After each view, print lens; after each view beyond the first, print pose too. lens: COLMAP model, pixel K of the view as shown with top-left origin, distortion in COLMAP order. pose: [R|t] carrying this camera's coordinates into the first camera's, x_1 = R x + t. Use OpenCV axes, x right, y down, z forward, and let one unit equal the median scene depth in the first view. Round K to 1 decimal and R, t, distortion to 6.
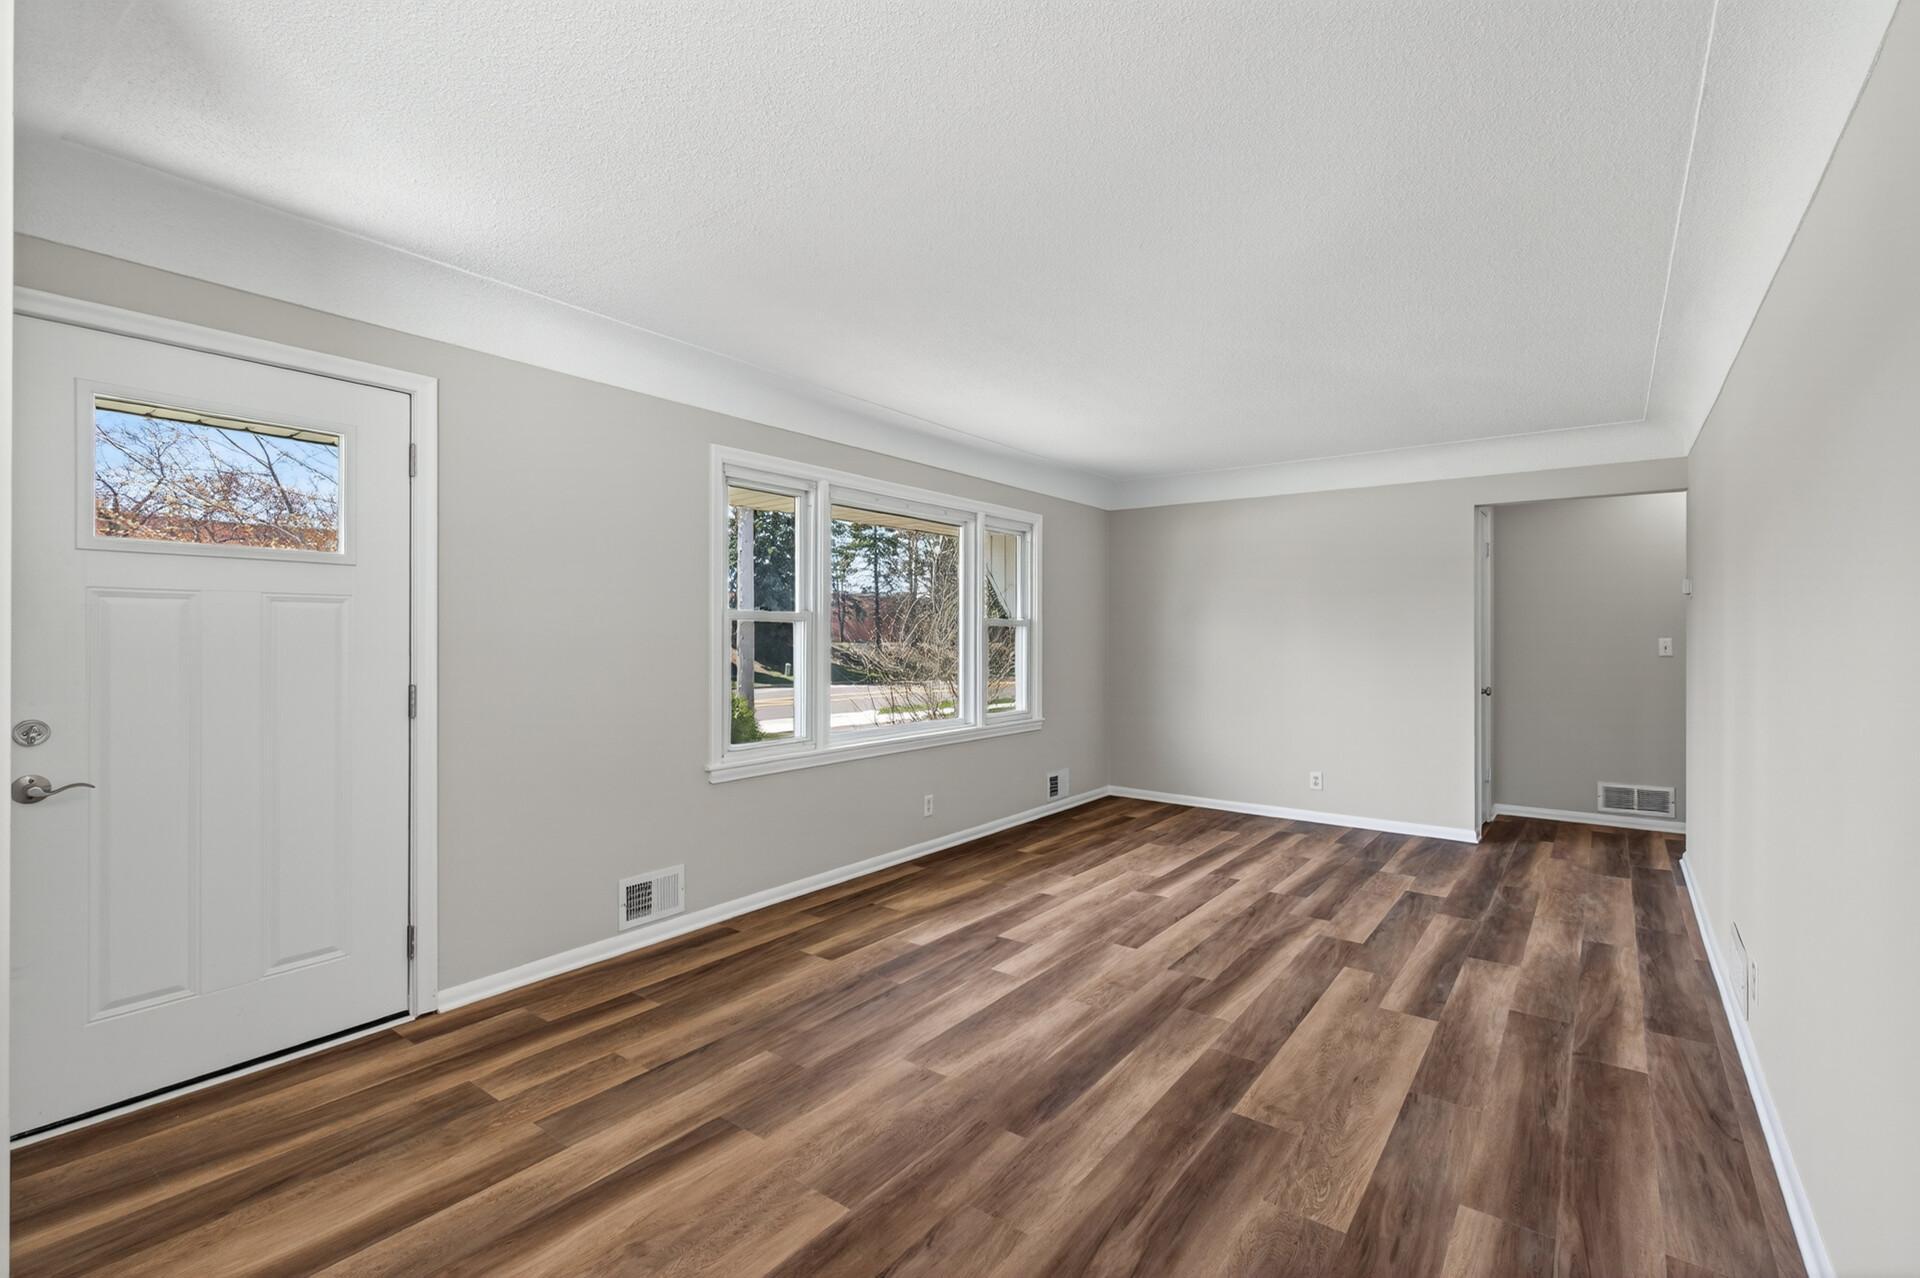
lens RADIAL K [[897.3, 0, 956.6], [0, 897.3, 639.6], [0, 0, 1]] dist [0.000451, -0.000693]
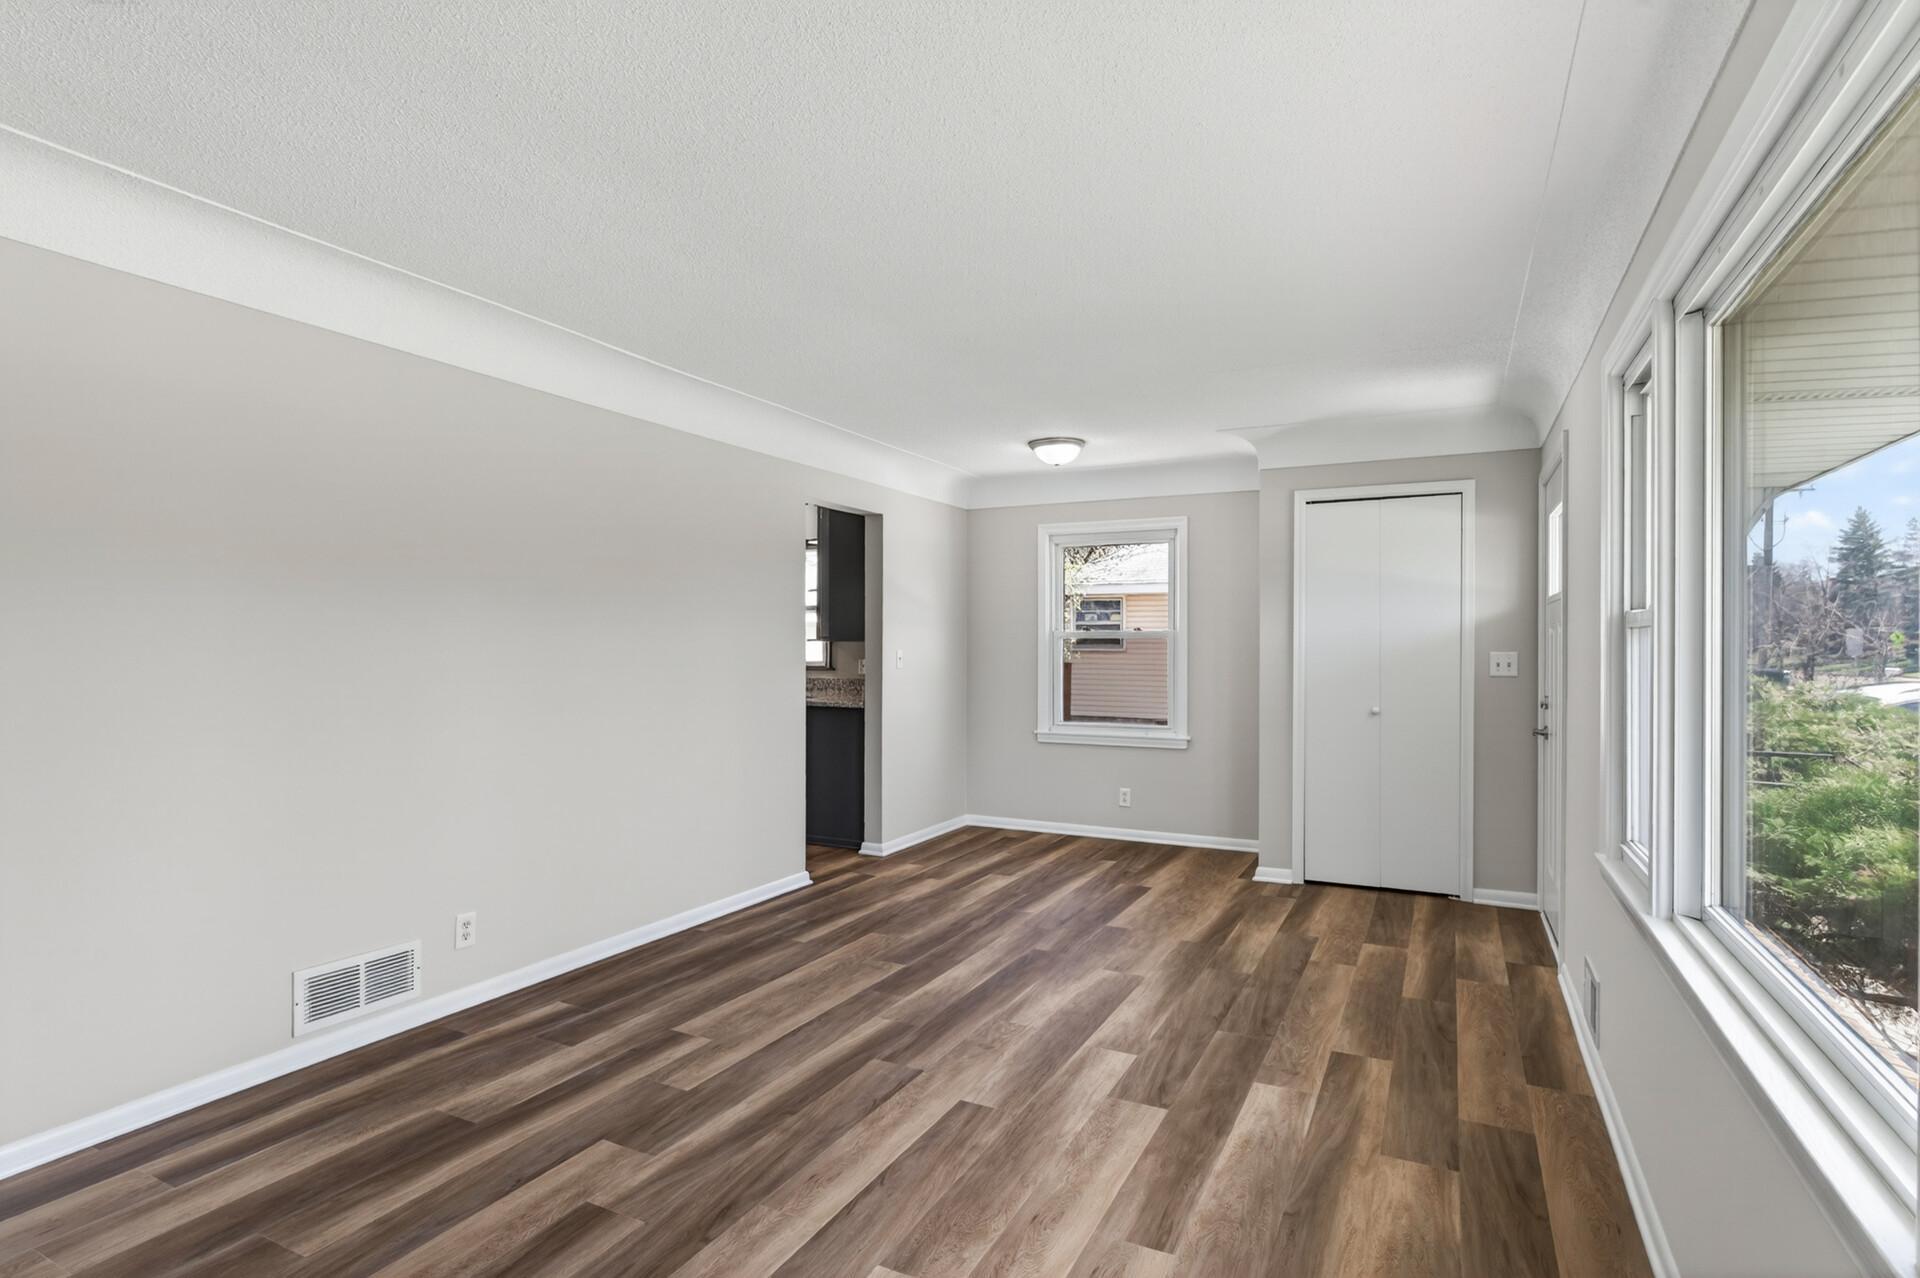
lens RADIAL K [[897.3, 0, 961.8], [0, 897.3, 639.4], [0, 0, 1]] dist [0.000451, -0.000693]
pose [[-0.985462, -0.007655, -0.169721, 0.367615], [-0.007619, 0.999971, -0.000860, -0.013133], [0.169723, 0.000445, -0.985492, 1.935686]]
